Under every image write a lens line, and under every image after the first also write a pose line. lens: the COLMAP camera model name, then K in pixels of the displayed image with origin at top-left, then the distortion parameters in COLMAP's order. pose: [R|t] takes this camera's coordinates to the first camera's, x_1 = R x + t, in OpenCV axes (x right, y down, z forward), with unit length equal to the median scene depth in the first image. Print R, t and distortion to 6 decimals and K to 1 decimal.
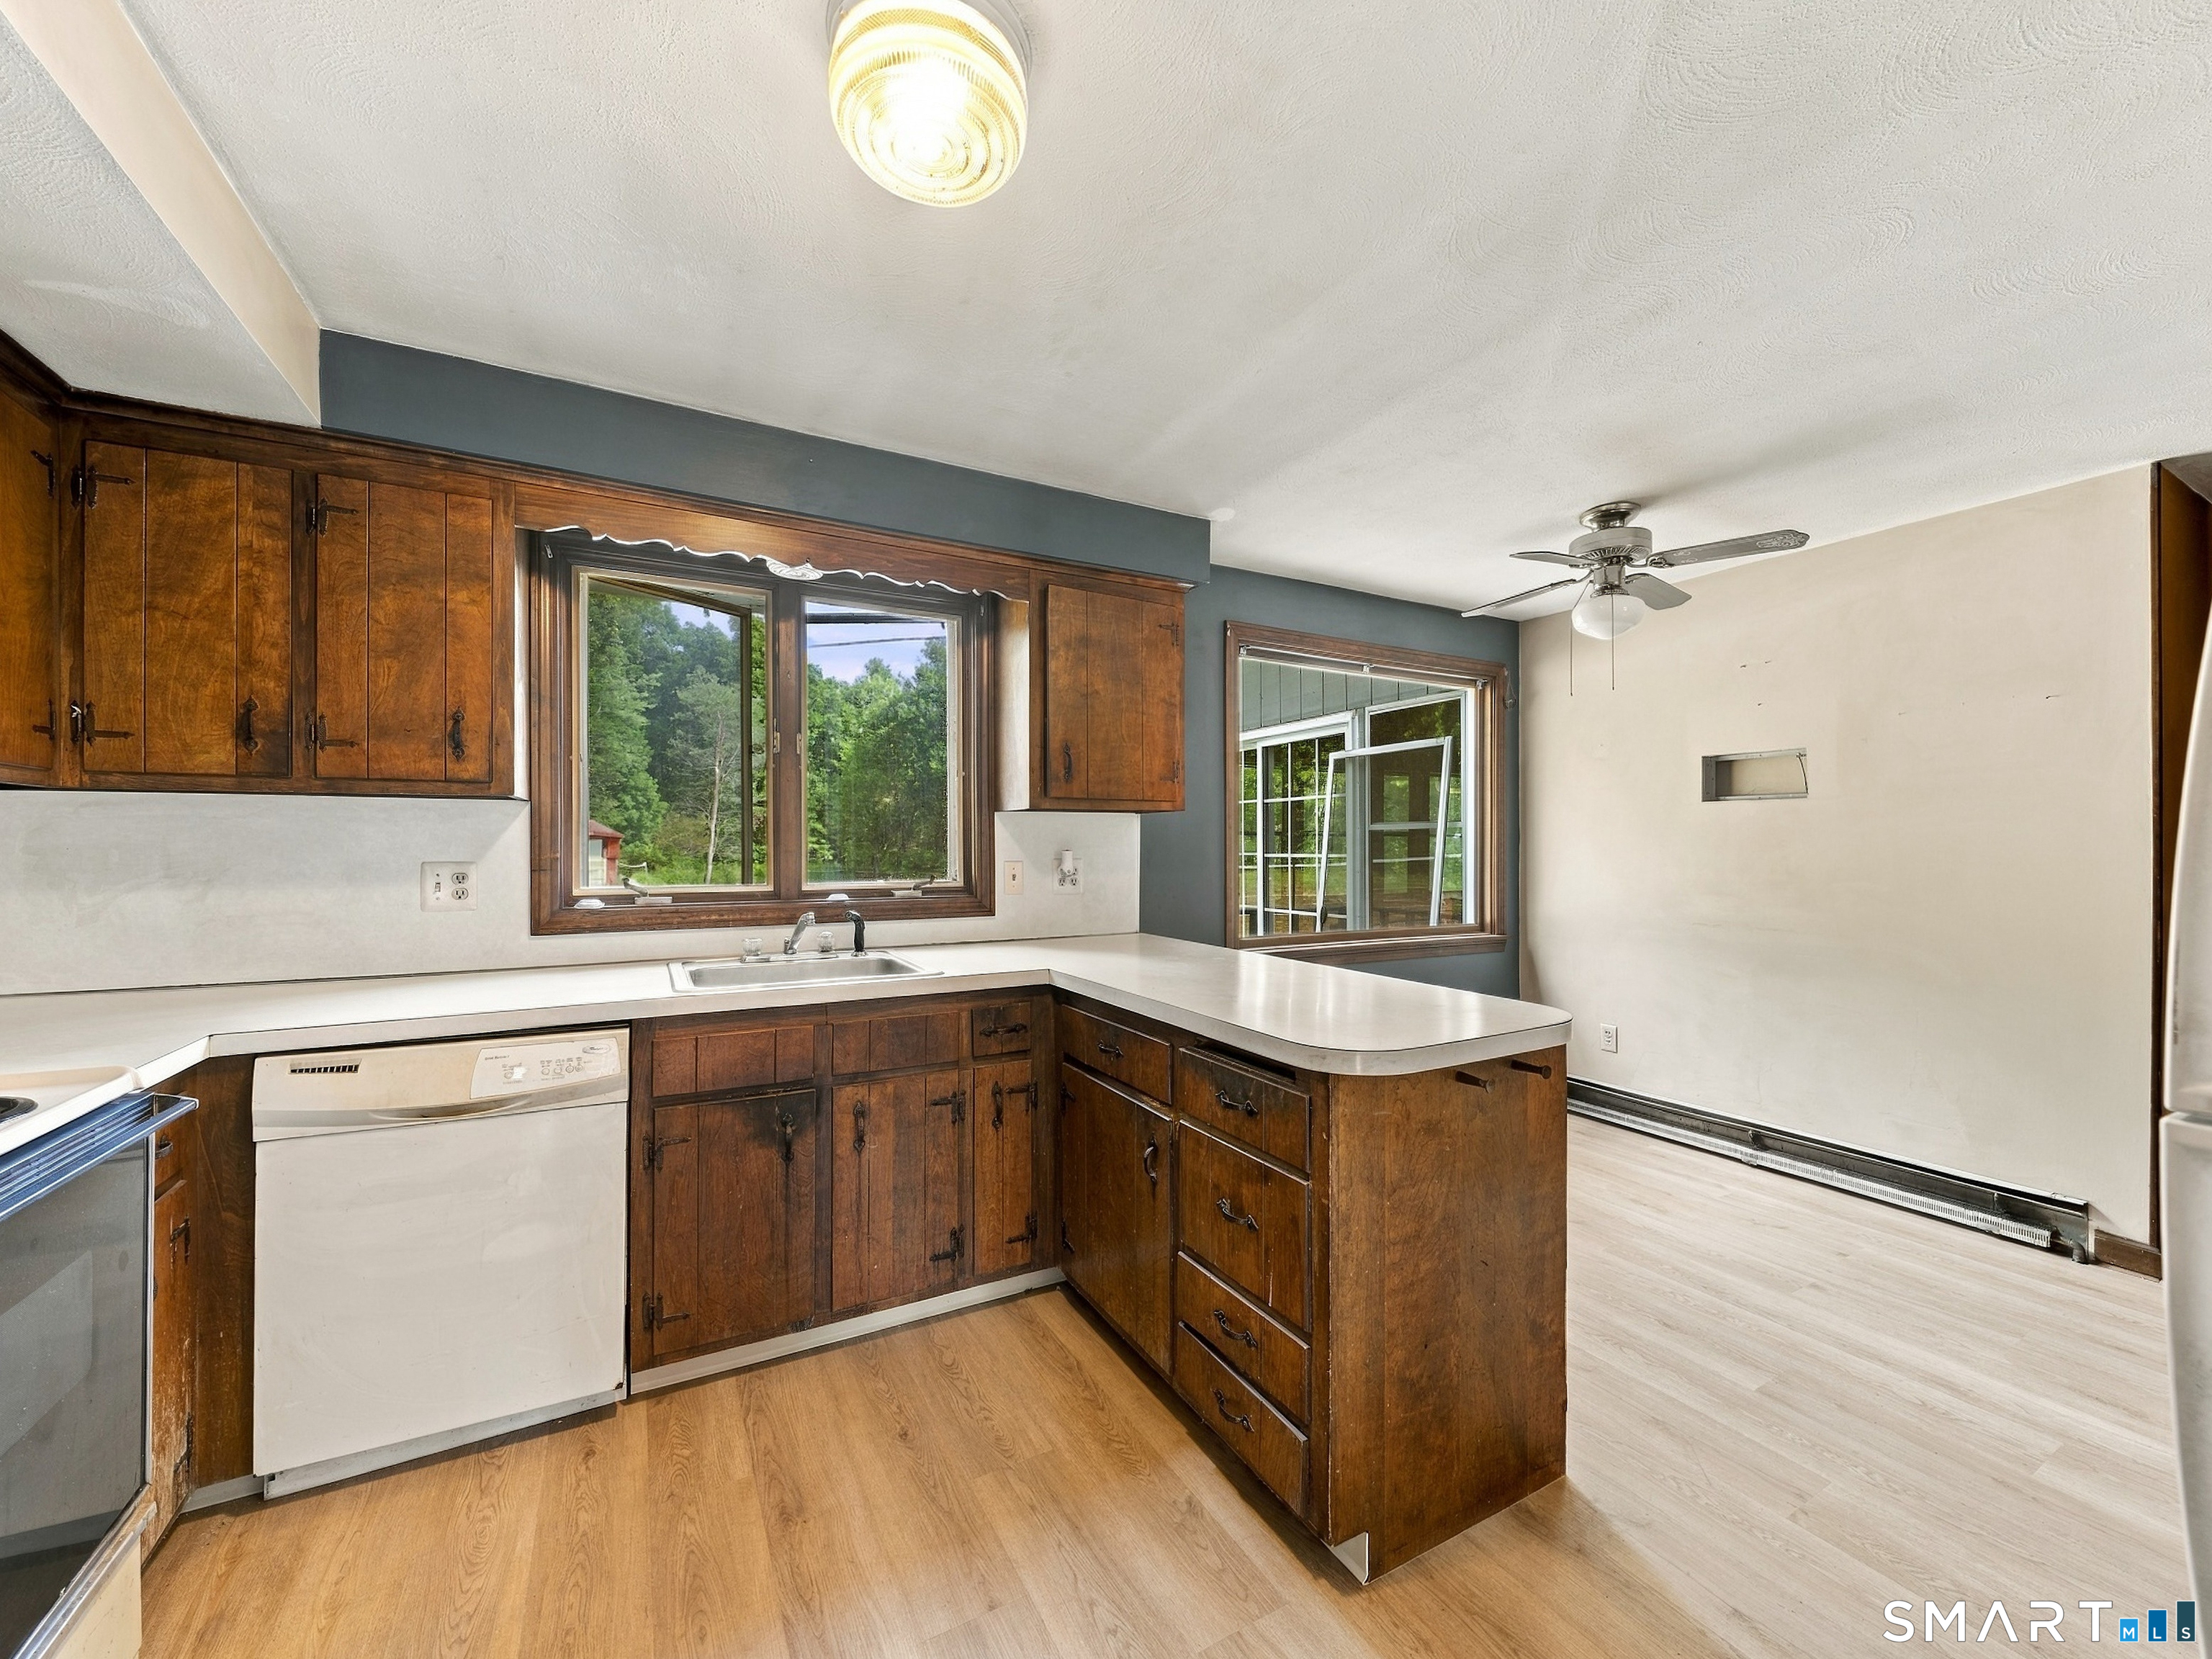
lens RADIAL K [[853.9, 0, 1107.2], [0, 853.9, 842.5], [0, 0, 1]] dist [-0.003962, -0.001027]
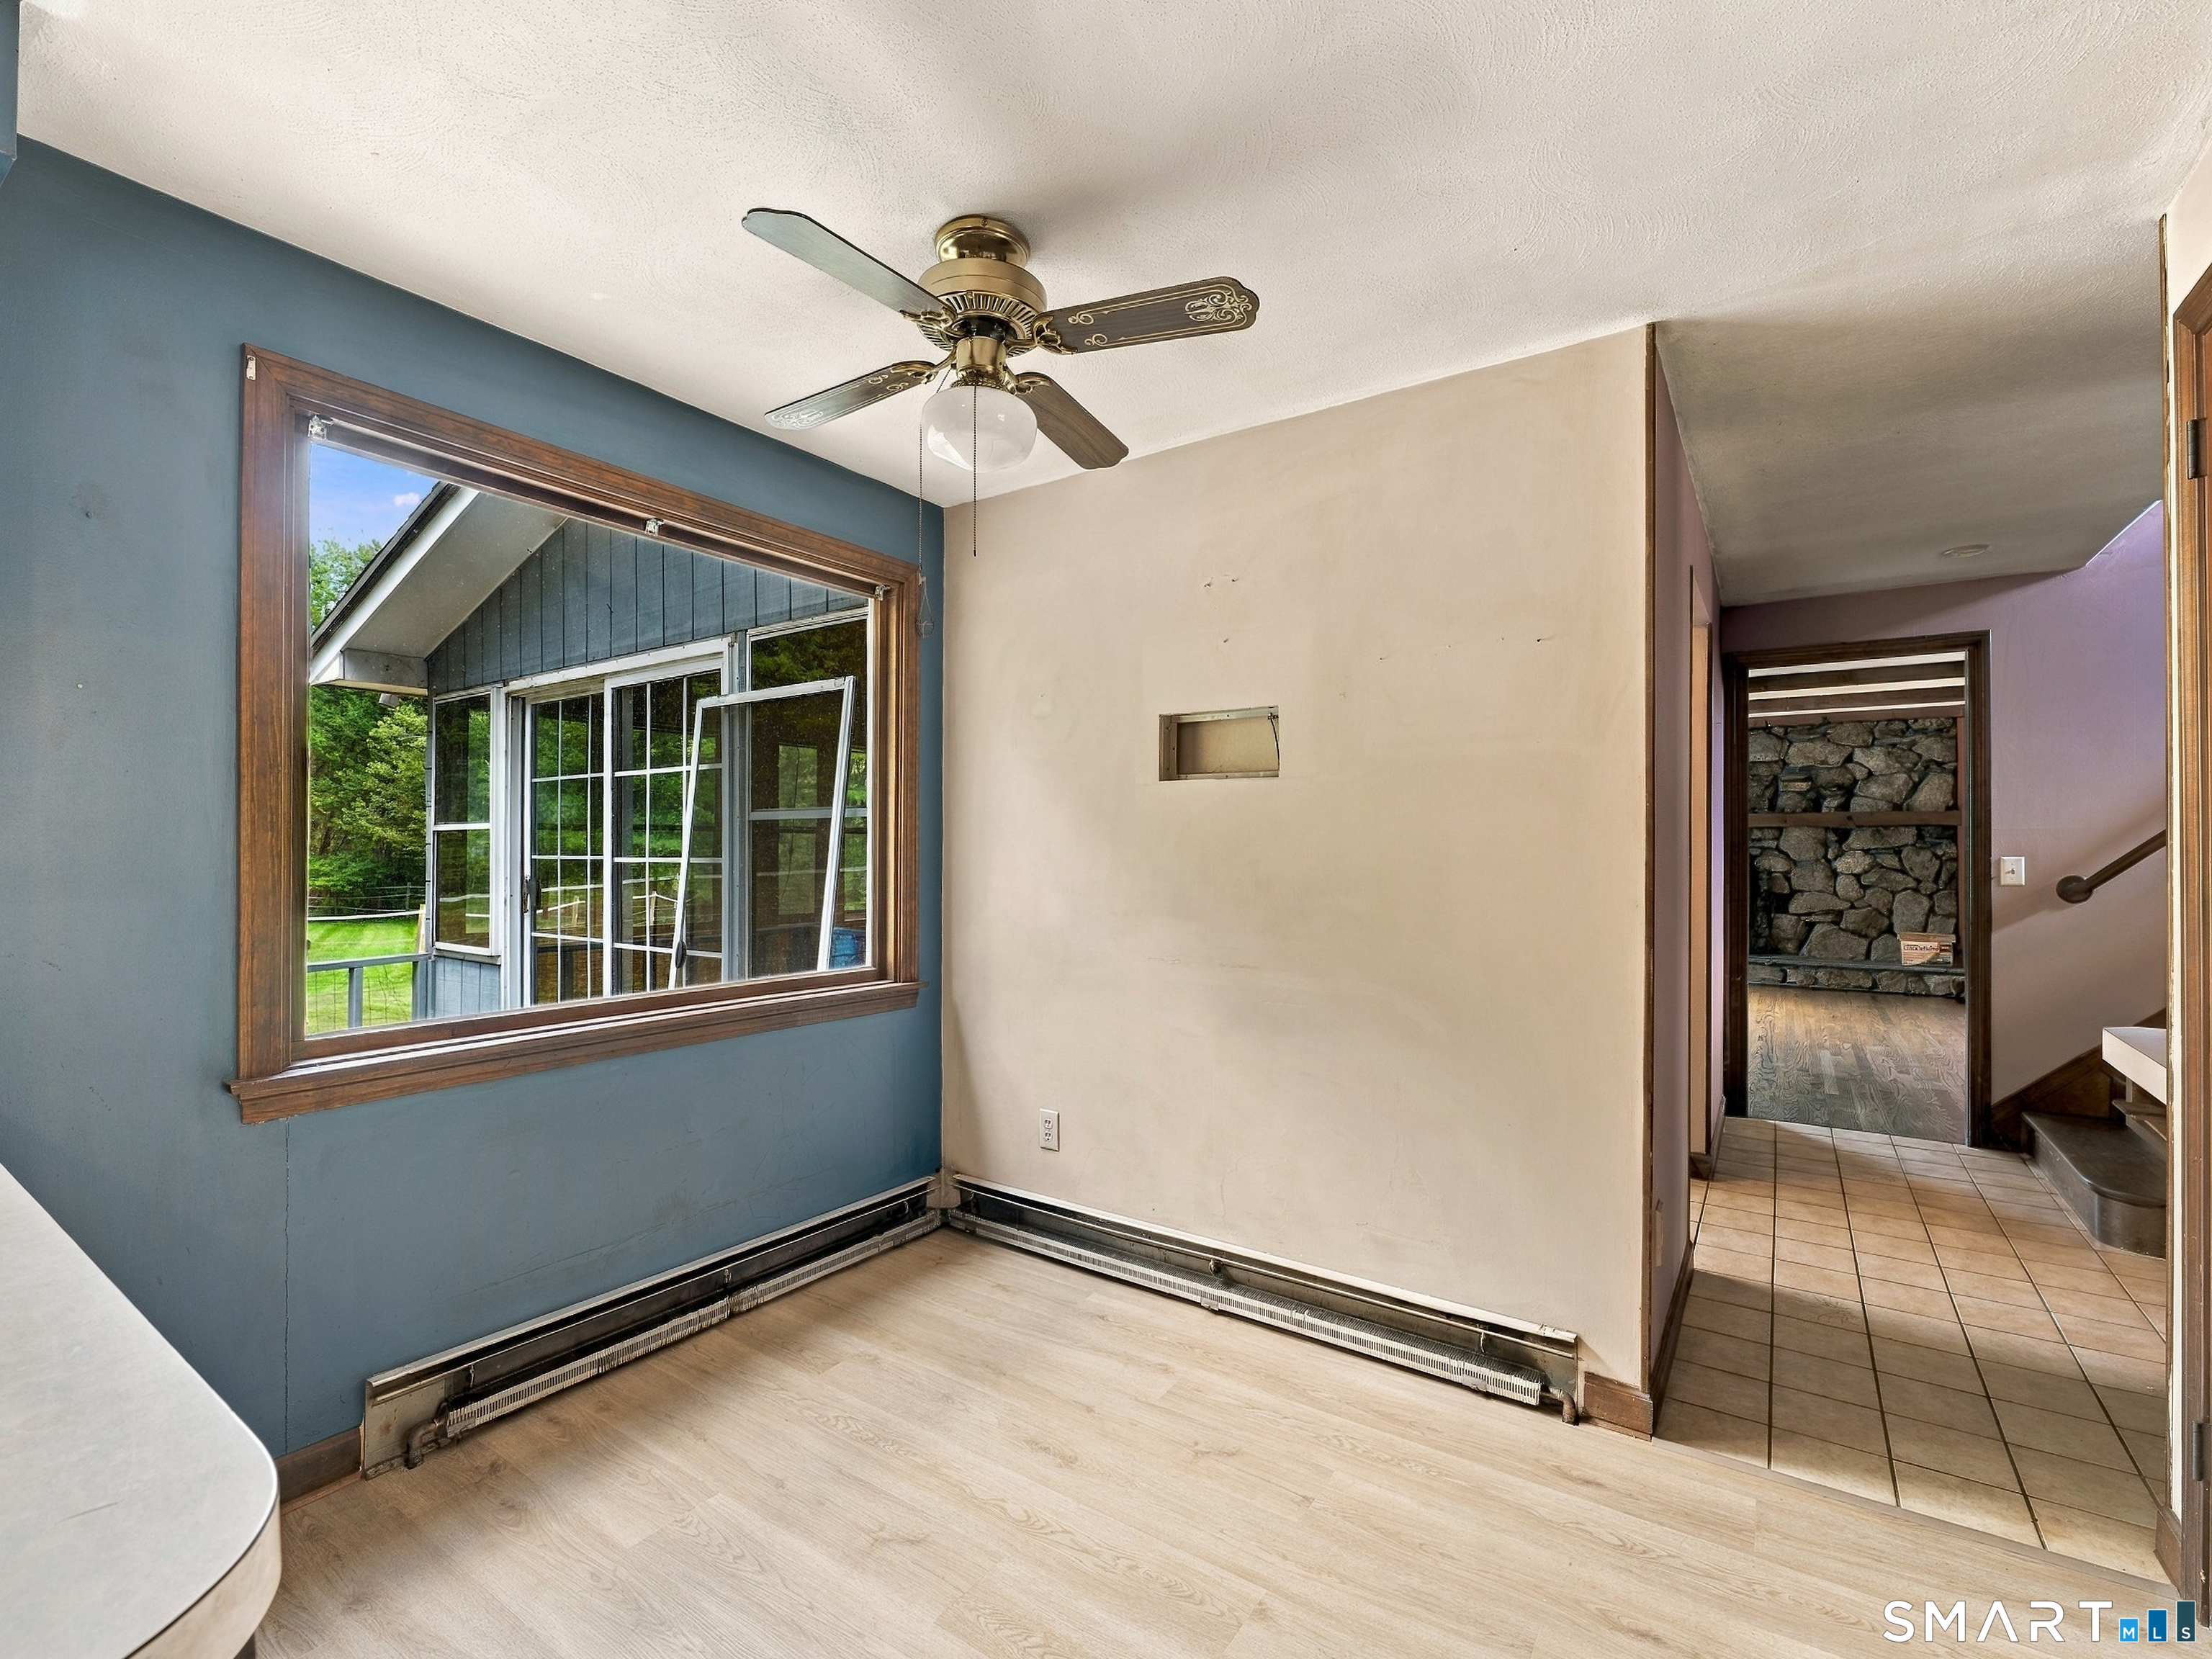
lens RADIAL K [[986.0, 0, 1101.3], [0, 986.0, 843.0], [0, 0, 1]] dist [-0.009425, -0.000059]
pose [[0.891958, 0.004717, 0.452094, 0.468587], [-0.004086, 0.999989, -0.002372, 0.007056], [-0.452100, 0.000268, 0.891967, 0.494186]]
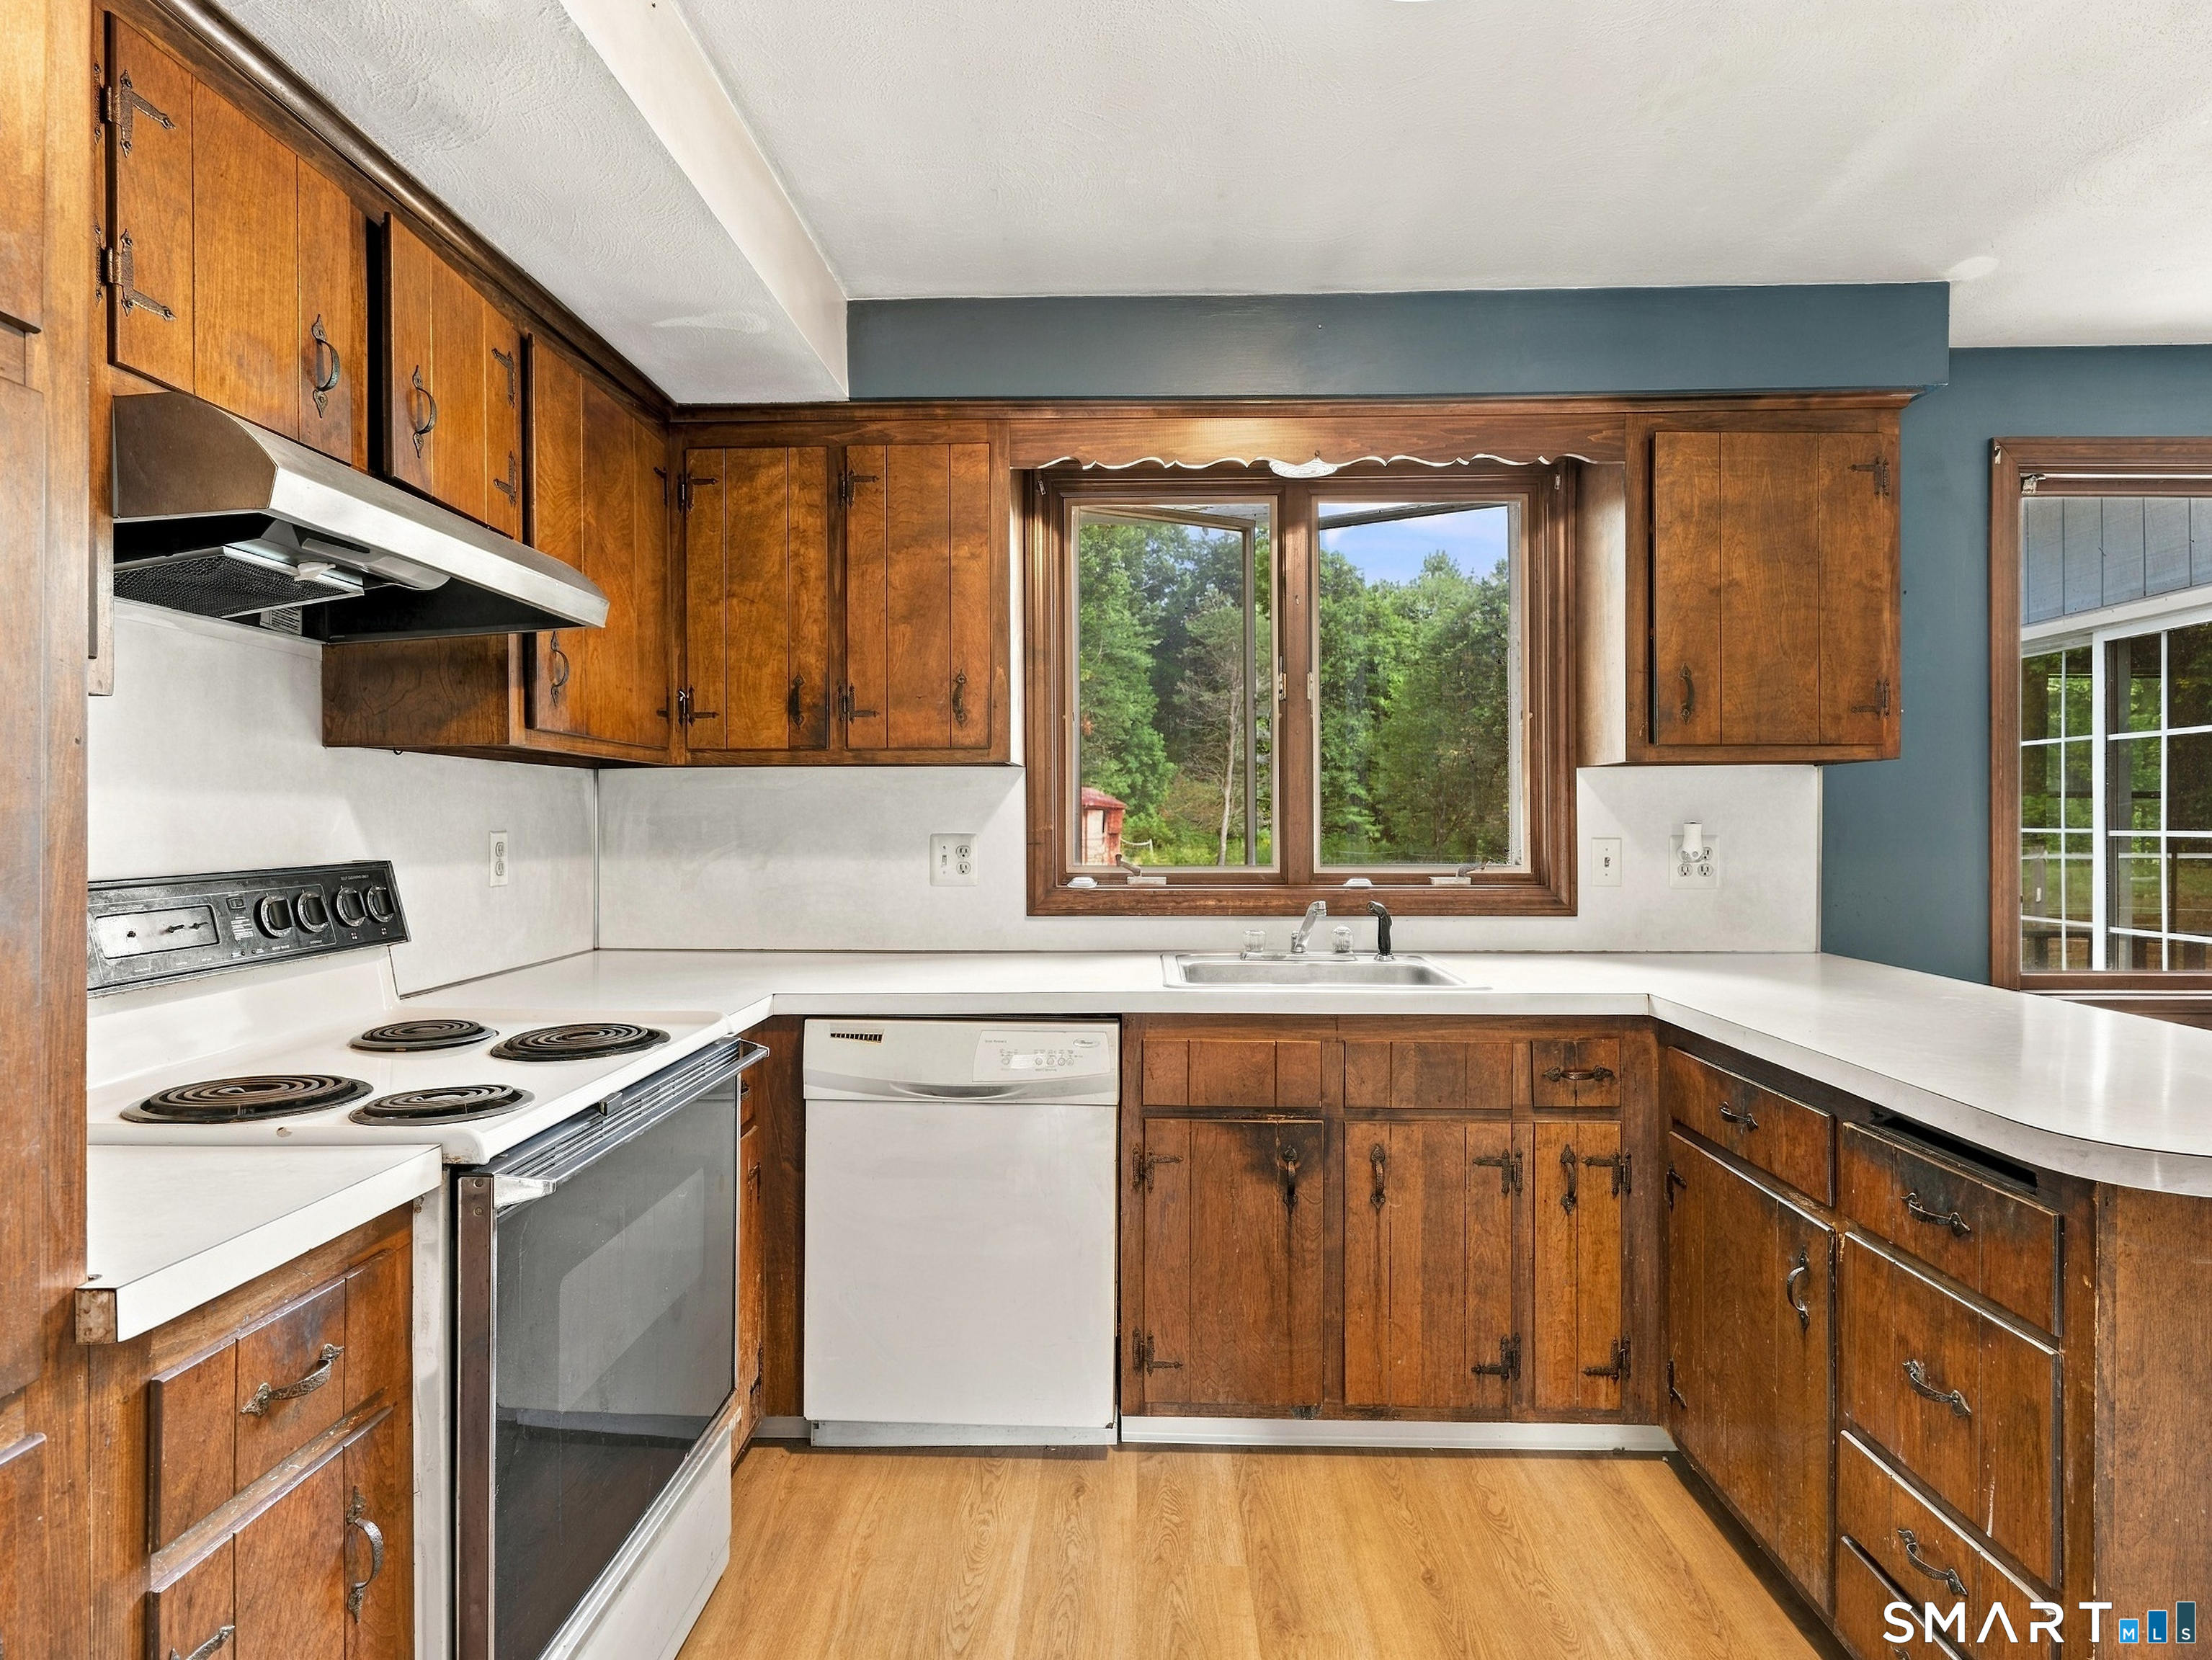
lens RADIAL K [[1220.3, 0, 1114.2], [0, 1220.3, 824.0], [0, 0, 1]] dist [0.001259, -0.000107]
pose [[0.864567, 0.001224, -0.502517, 0.056485], [0.003030, 0.999966, 0.007649, 0.002067], [0.502509, -0.008135, 0.864534, -0.074775]]
